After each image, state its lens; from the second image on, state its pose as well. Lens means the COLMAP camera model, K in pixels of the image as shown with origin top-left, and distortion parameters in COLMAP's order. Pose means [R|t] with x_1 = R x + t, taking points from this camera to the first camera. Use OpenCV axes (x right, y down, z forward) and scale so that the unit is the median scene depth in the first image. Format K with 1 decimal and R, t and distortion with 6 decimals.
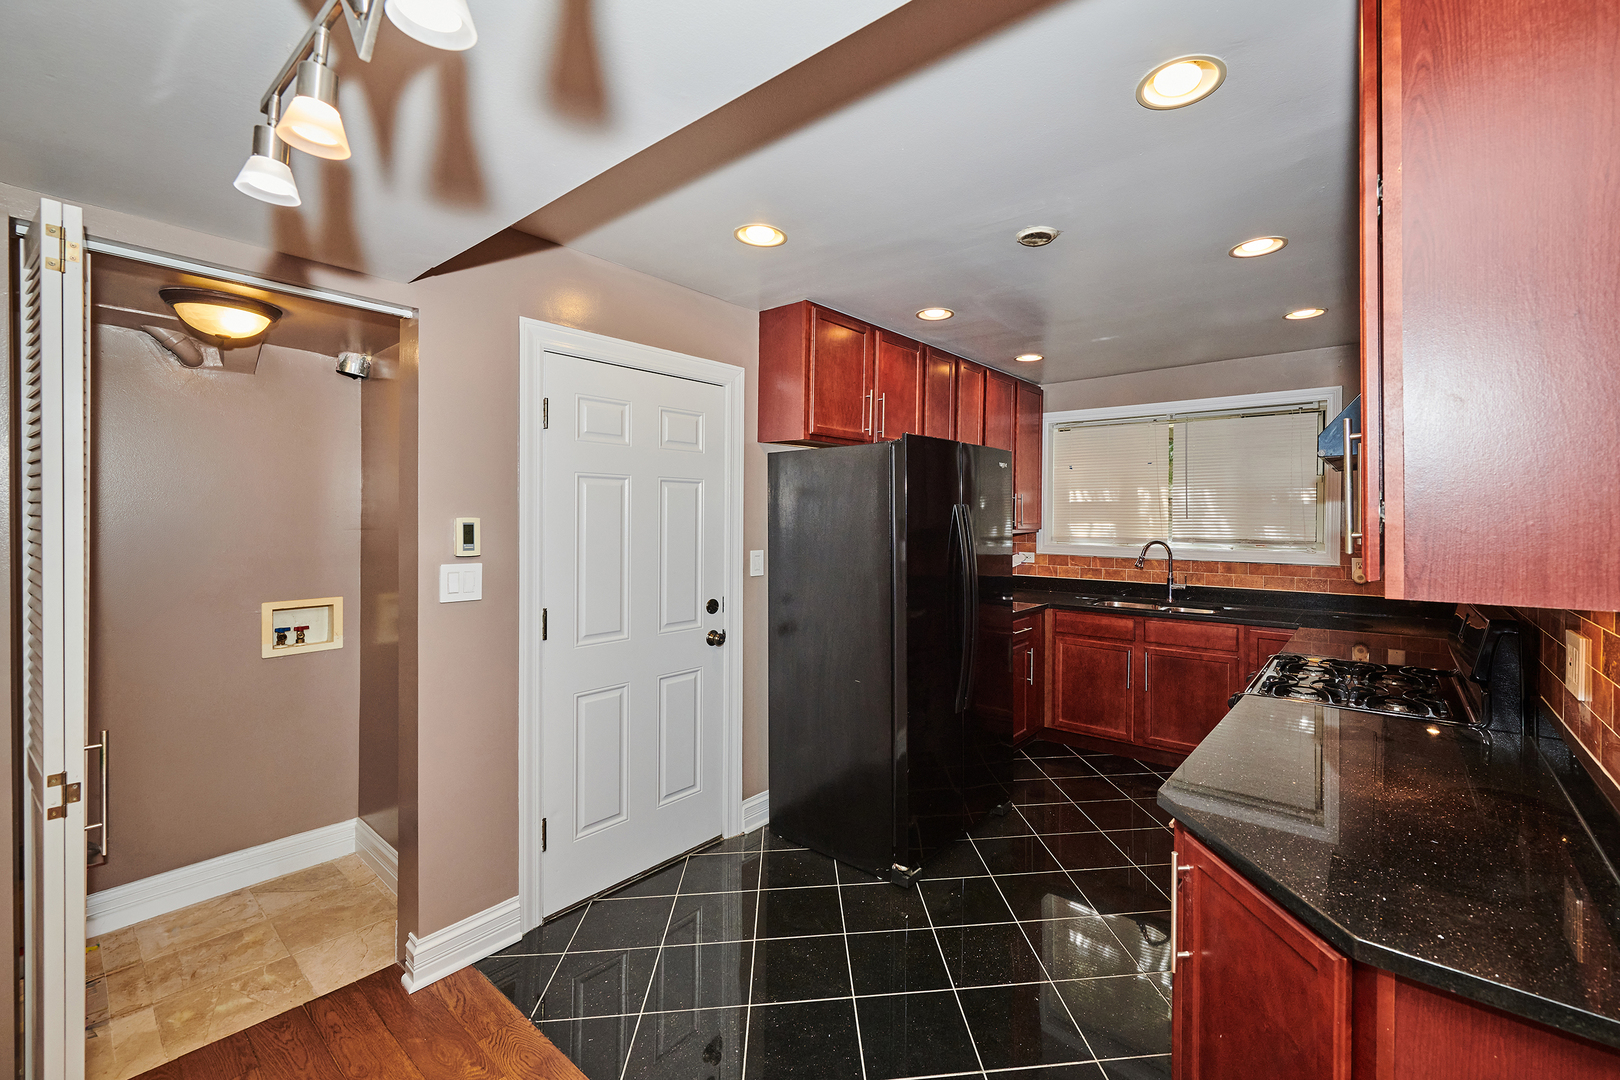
lens RADIAL K [[660.1, 0, 837.1], [0, 660.1, 503.7], [0, 0, 1]] dist [-0.001337, -0.000237]
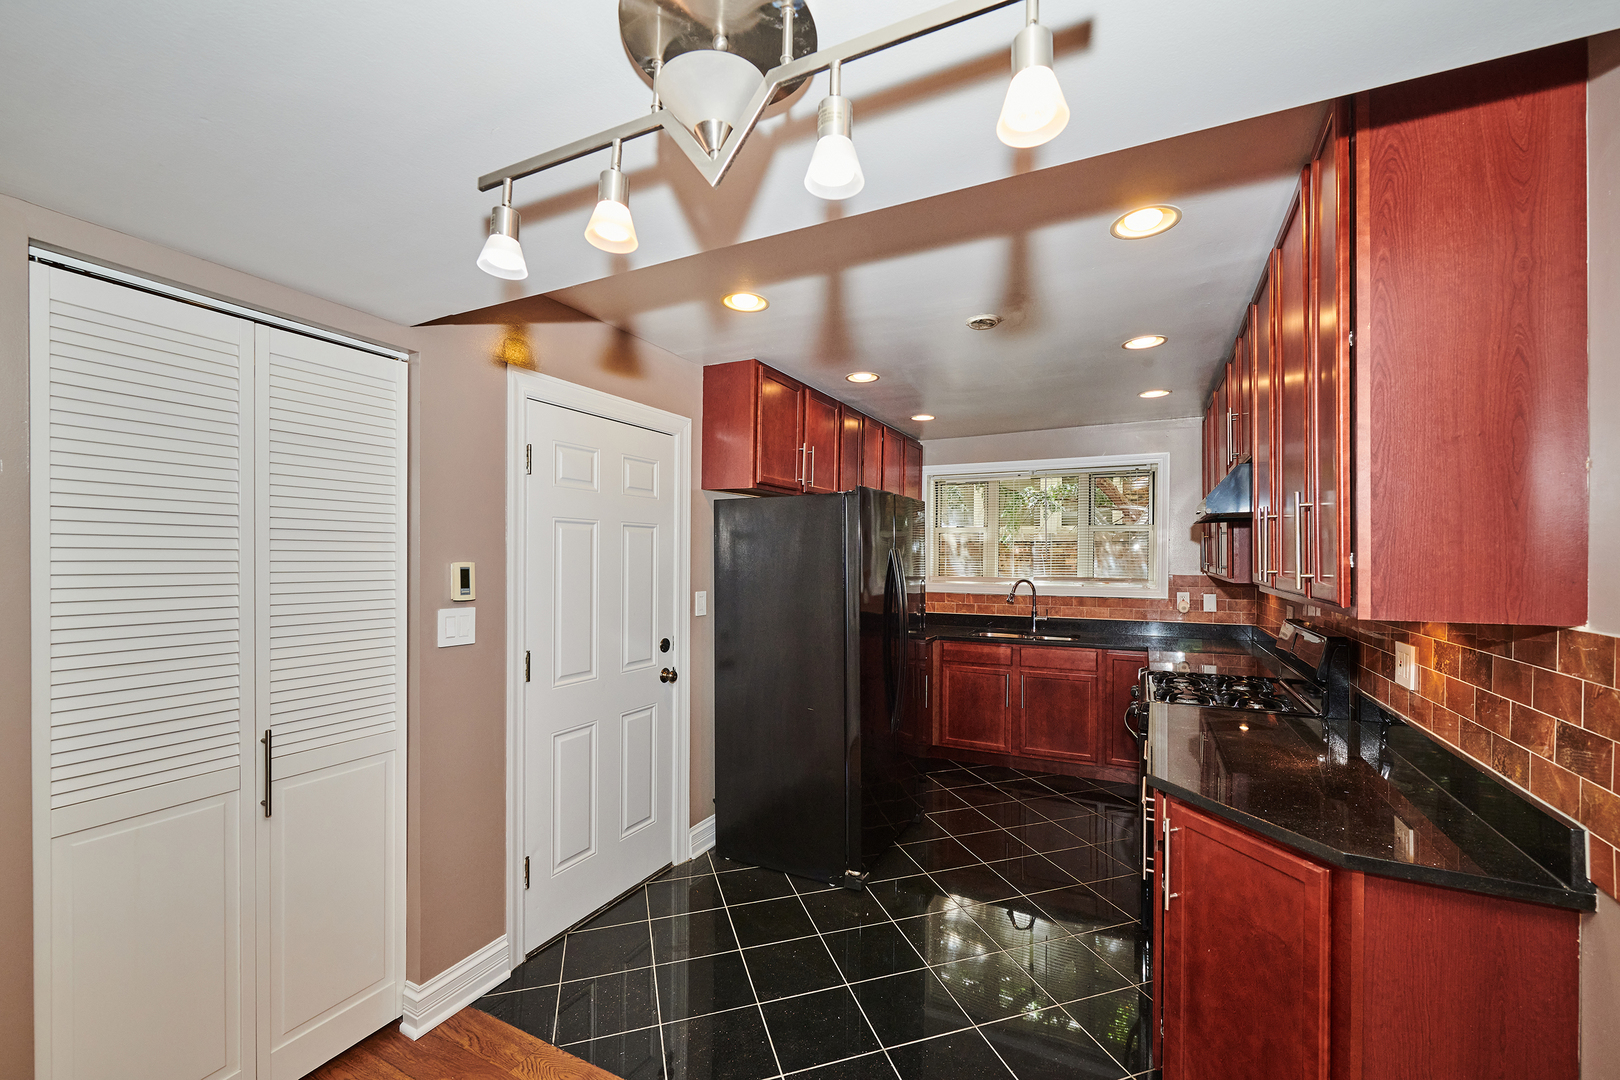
lens RADIAL K [[660.1, 0, 755.7], [0, 660.1, 545.4], [0, 0, 1]] dist [-0.001337, -0.000237]
pose [[0.980509, 0.002780, 0.196455, -0.255640], [-0.003471, 0.999989, 0.003175, -0.007210], [-0.196444, -0.003795, 0.980508, -0.057110]]
